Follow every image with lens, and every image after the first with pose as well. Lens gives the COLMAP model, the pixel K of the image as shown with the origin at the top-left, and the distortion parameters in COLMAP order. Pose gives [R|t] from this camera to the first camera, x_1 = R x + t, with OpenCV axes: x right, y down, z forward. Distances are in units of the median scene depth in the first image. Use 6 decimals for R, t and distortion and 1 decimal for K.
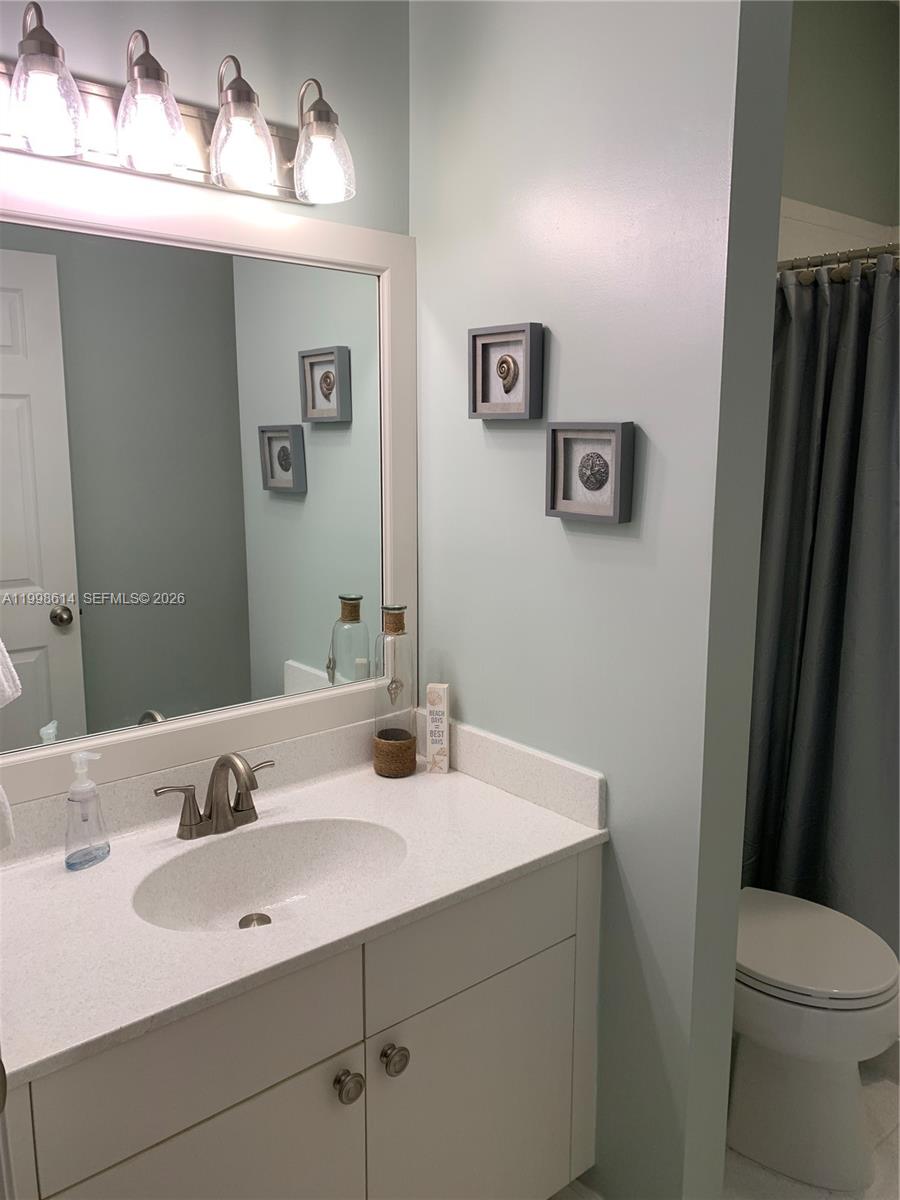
lens RADIAL K [[909.1, 0, 451.9], [0, 909.1, 589.4], [0, 0, 1]] dist [0.081417, -0.177695]
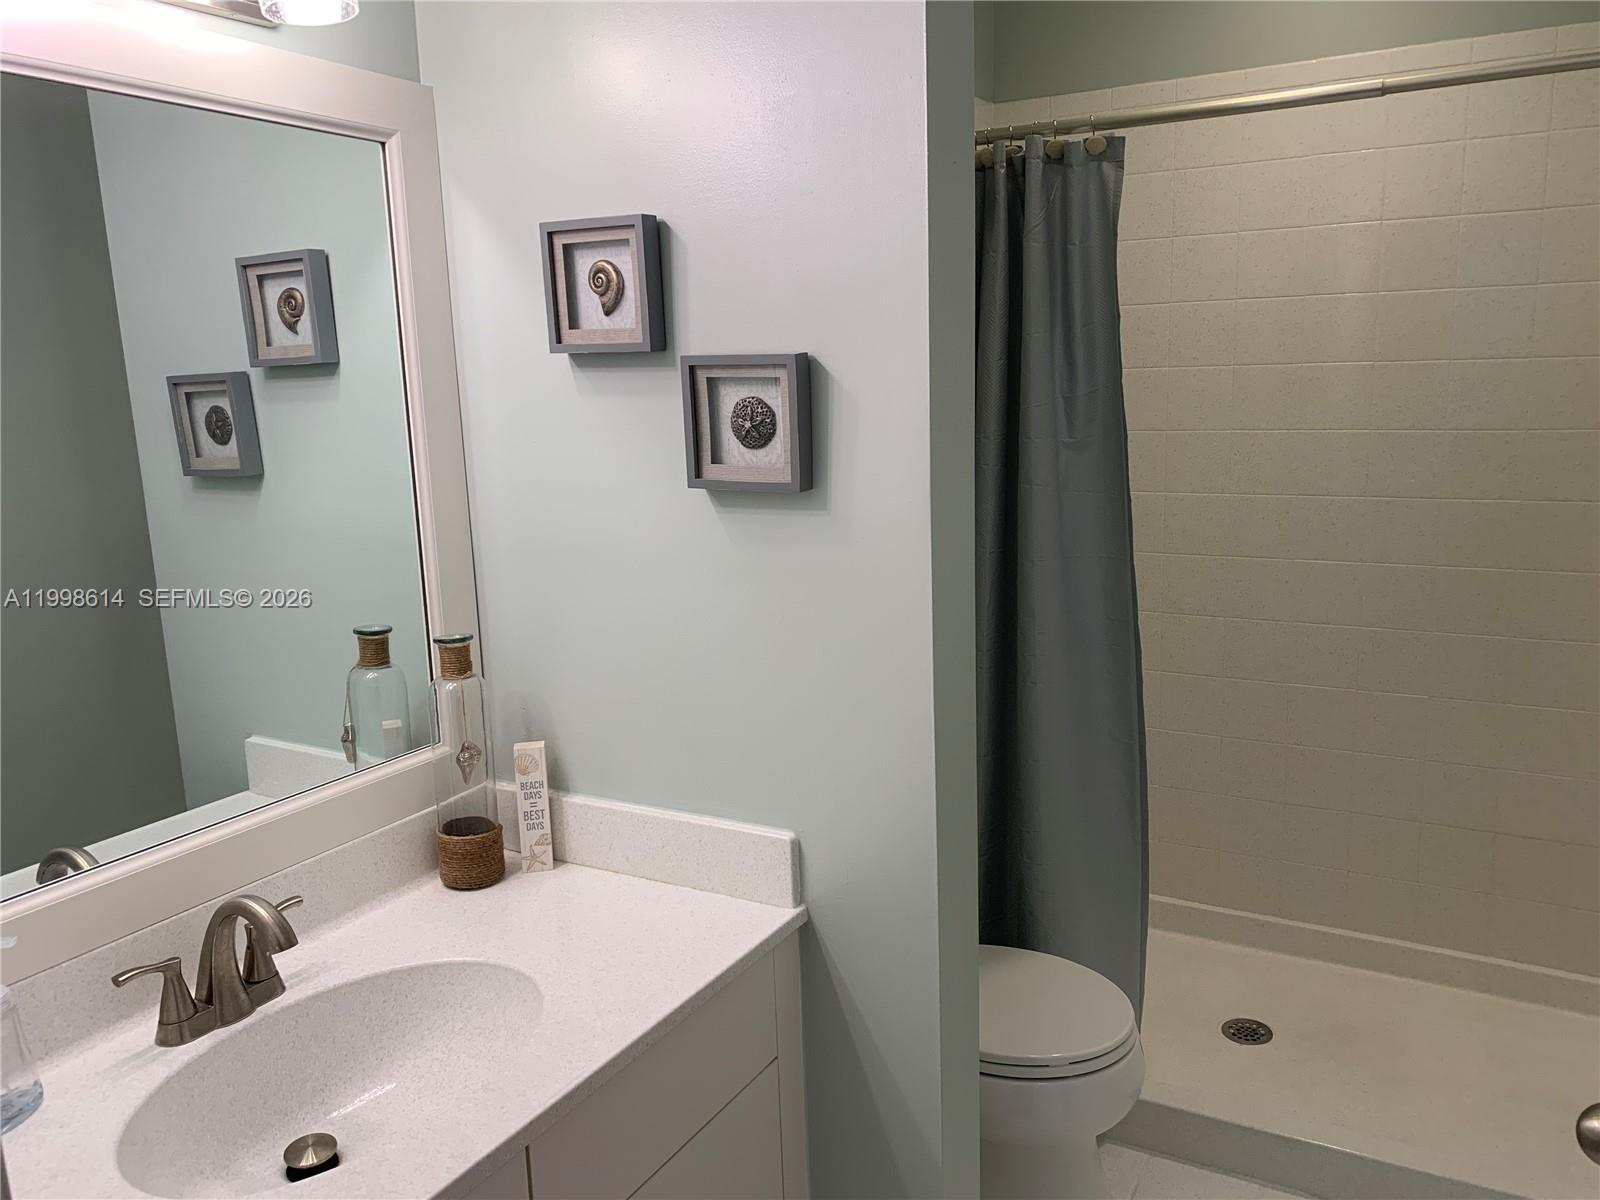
lens RADIAL K [[1223.5, 0, 800.0], [0, 1223.5, 600.0], [0, 0, 1]] dist [-0.000373, 0.010136]
pose [[0.936929, -0.095754, 0.336147, -0.126333], [0.090190, 0.995405, 0.032164, -0.014741], [-0.337683, 0.000182, 0.941260, 0.065753]]
